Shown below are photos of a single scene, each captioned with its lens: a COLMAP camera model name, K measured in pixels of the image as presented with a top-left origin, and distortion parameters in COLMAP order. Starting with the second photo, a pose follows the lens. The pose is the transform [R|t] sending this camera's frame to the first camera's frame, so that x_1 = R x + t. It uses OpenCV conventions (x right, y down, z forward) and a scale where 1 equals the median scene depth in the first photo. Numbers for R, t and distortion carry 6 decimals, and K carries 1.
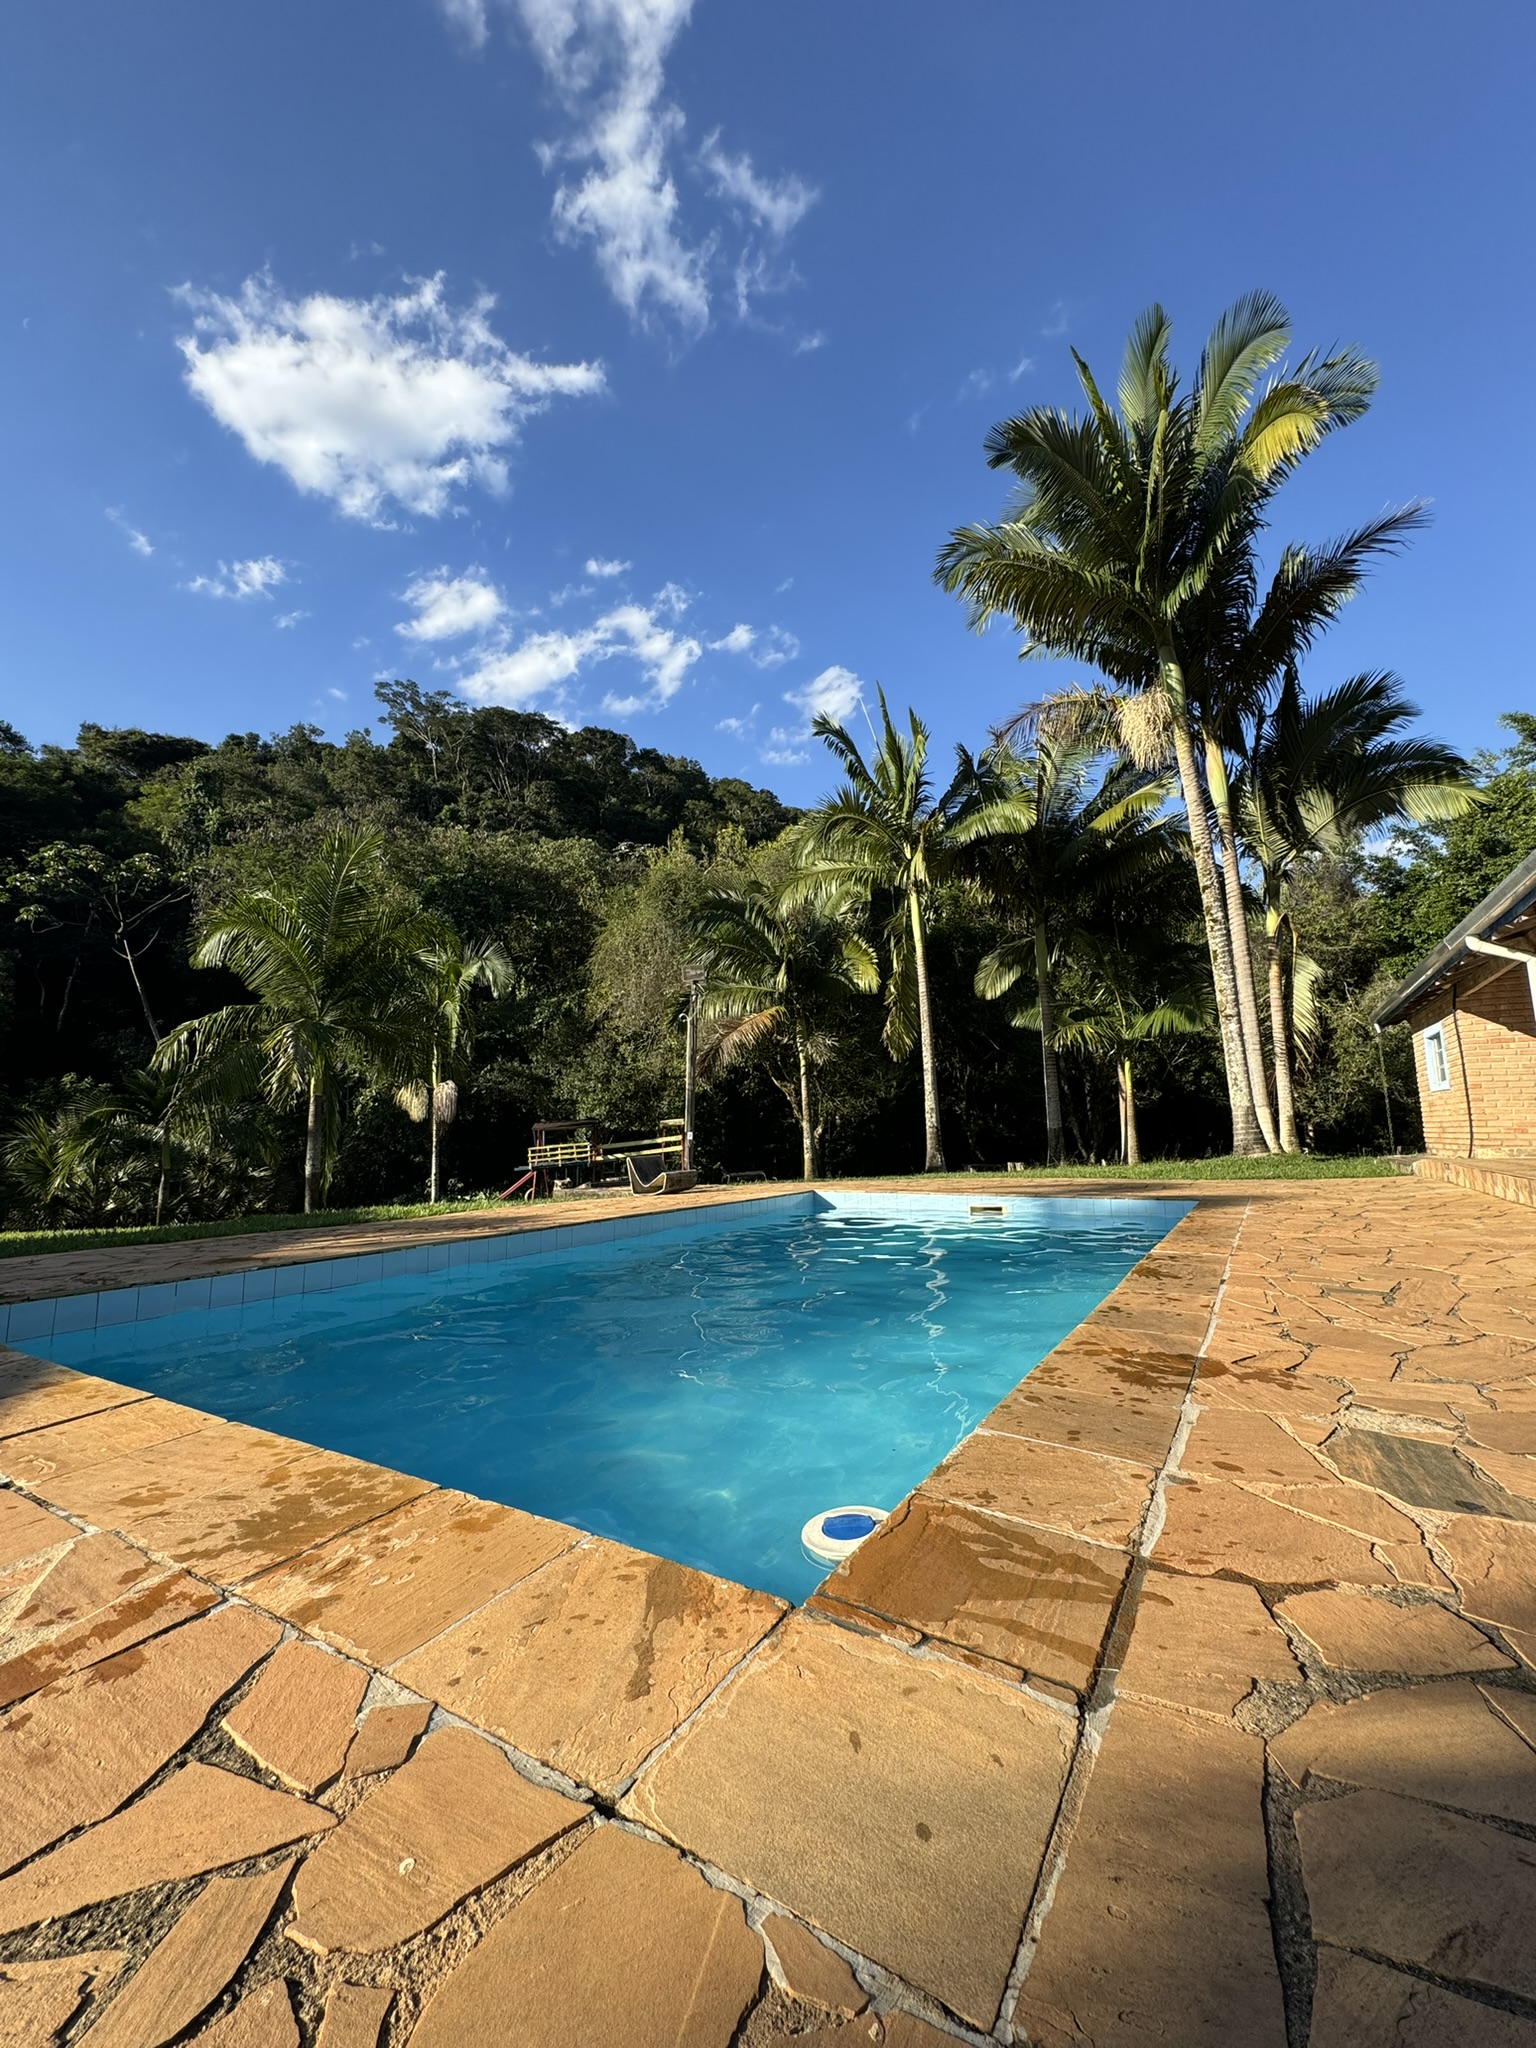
lens RADIAL K [[819.7, 0, 766.9], [0, 819.7, 1020.4], [0, 0, 1]] dist [-0.000953, 0.000391]
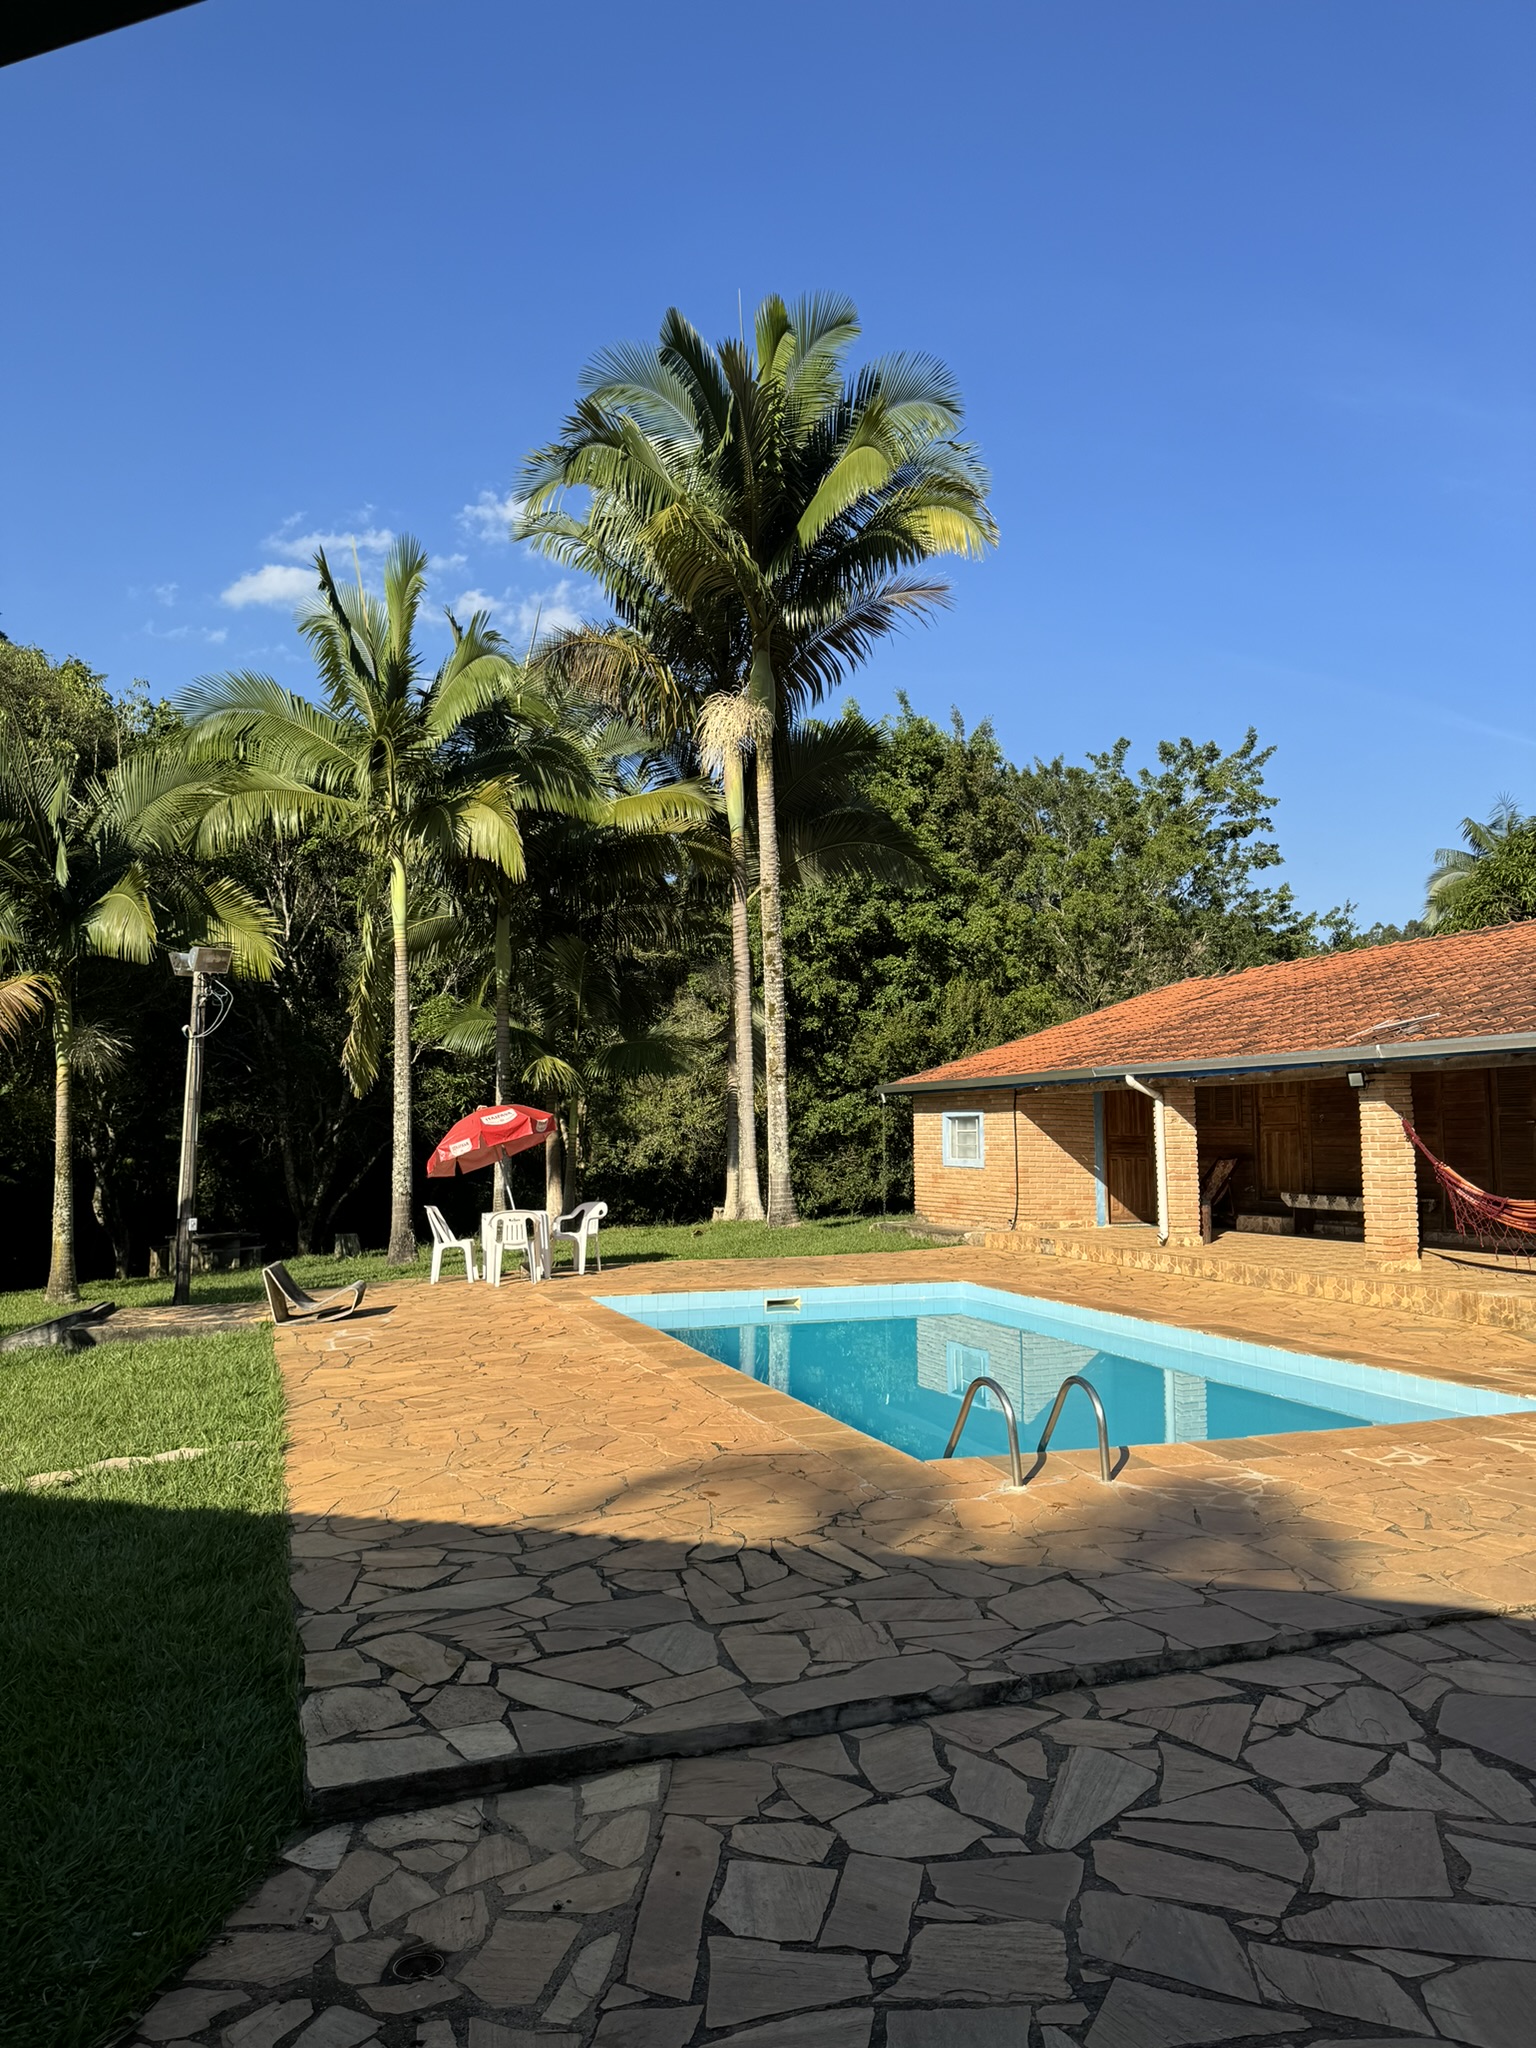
lens RADIAL K [[1433.2, 0, 760.4], [0, 1433.2, 1027.6], [0, 0, 1]] dist [0.129522, -0.206943]
pose [[0.634314, 0.072684, 0.769651, -0.381651], [-0.112205, 0.993684, -0.001366, -0.030469], [-0.764889, -0.085492, 0.638463, -0.014228]]
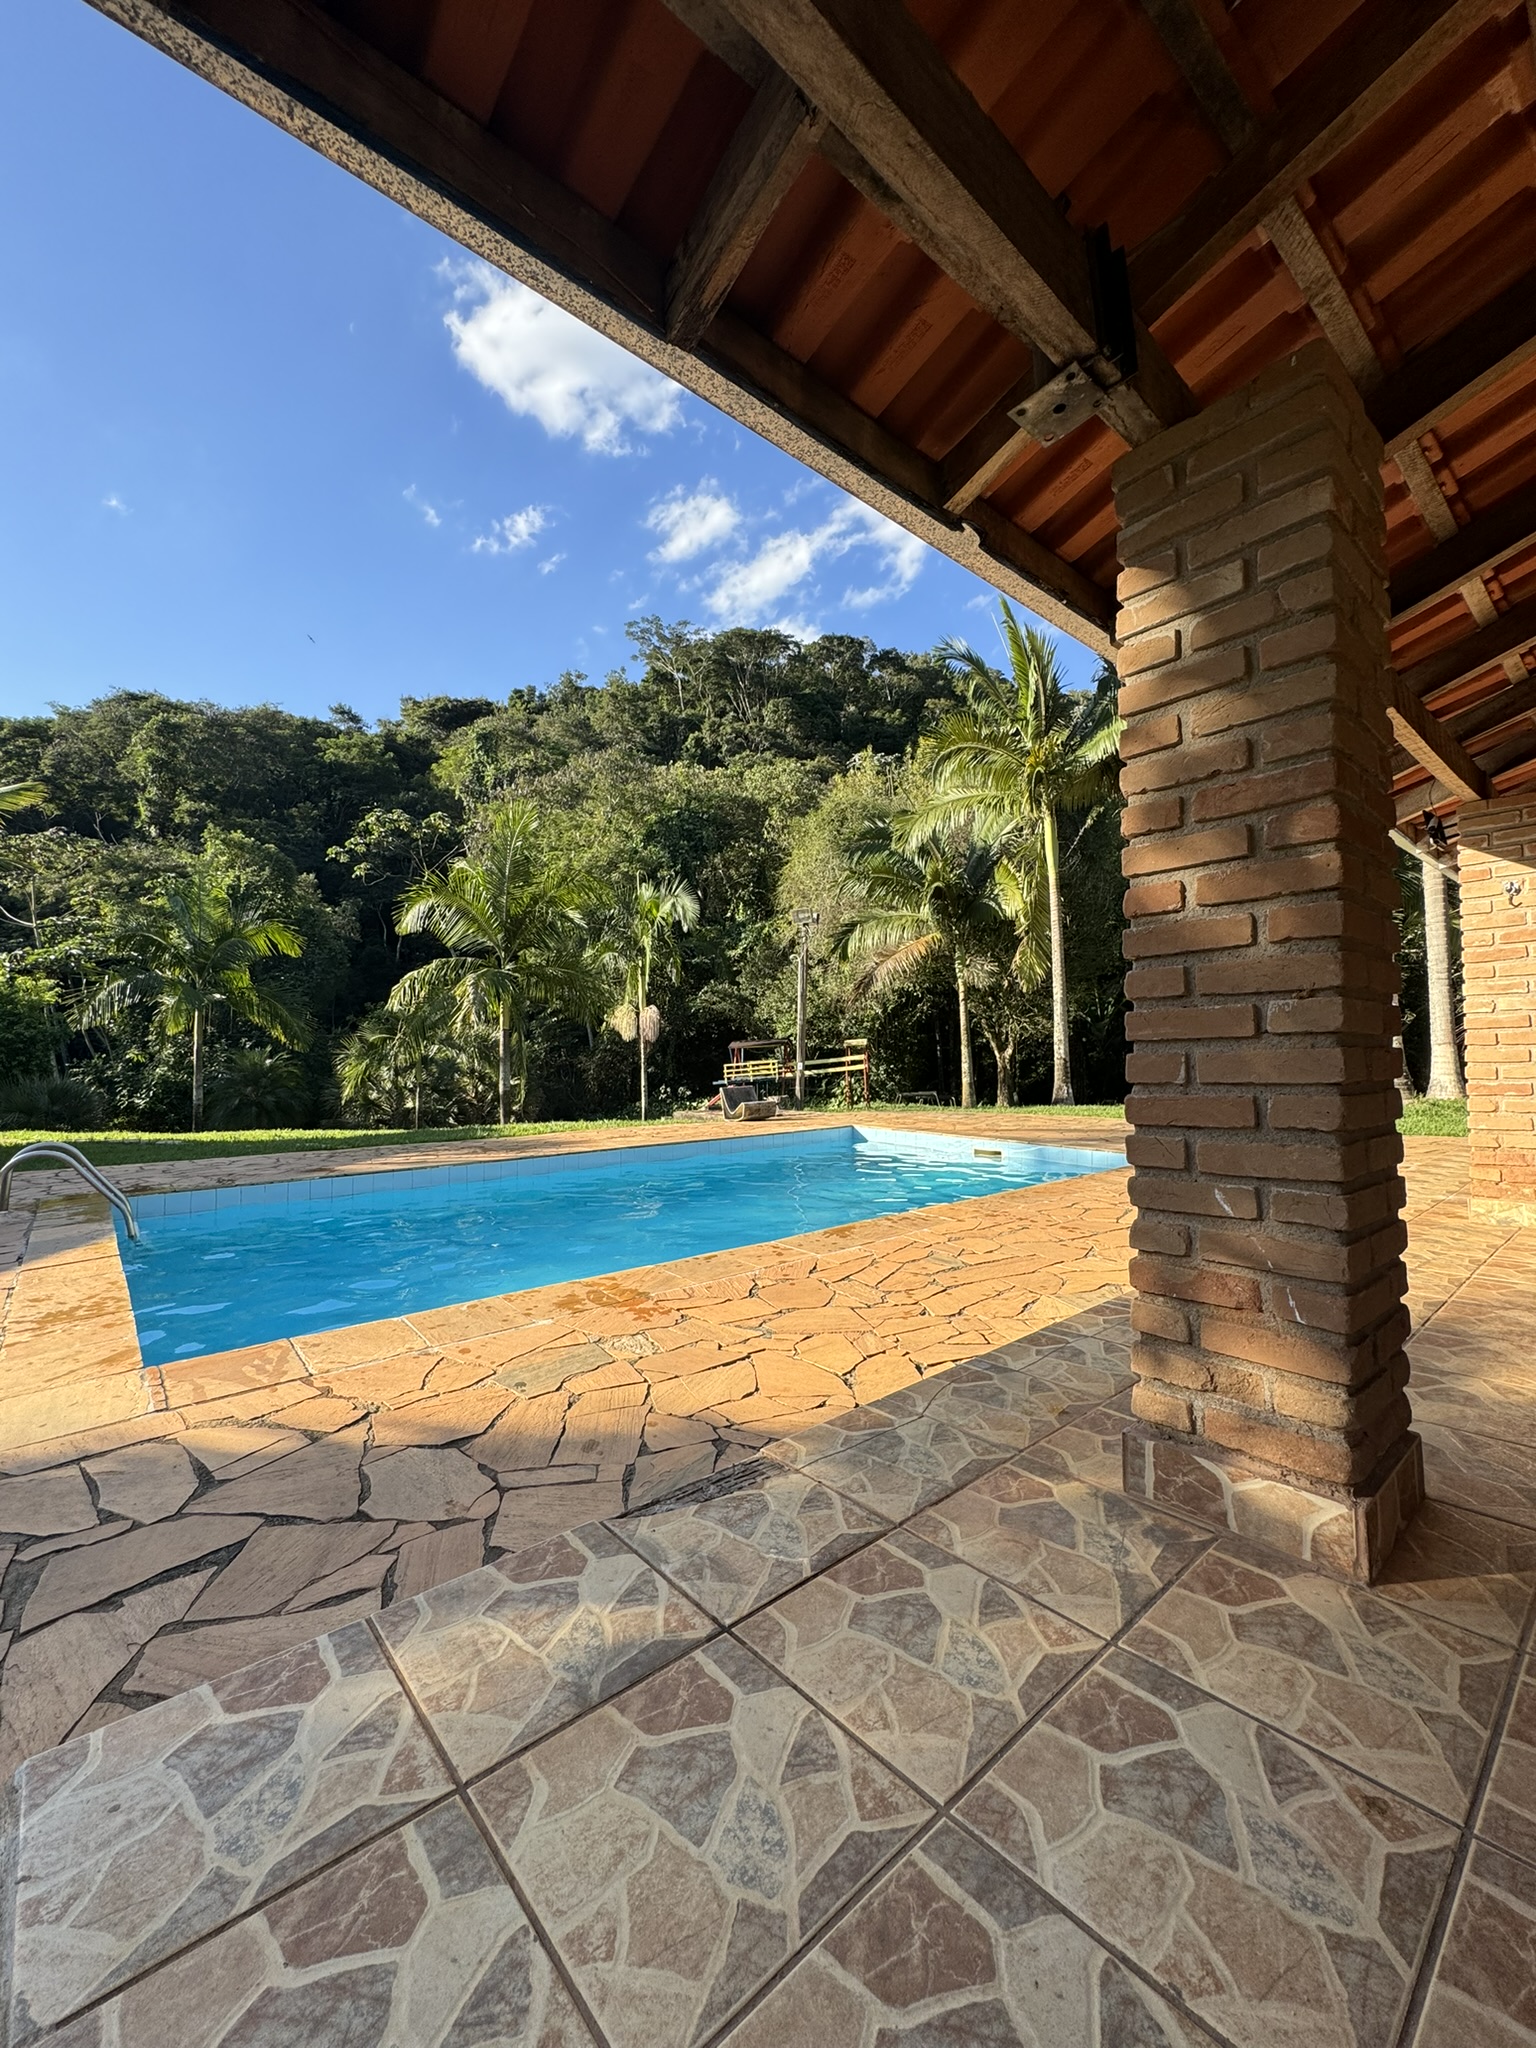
lens RADIAL K [[819.7, 0, 766.9], [0, 819.7, 1020.4], [0, 0, 1]] dist [-0.000953, 0.000391]
pose [[0.949873, 0.002428, -0.312626, 0.115744], [0.032753, 0.993694, 0.107232, -0.022051], [0.310915, -0.112097, 0.943804, -0.025584]]
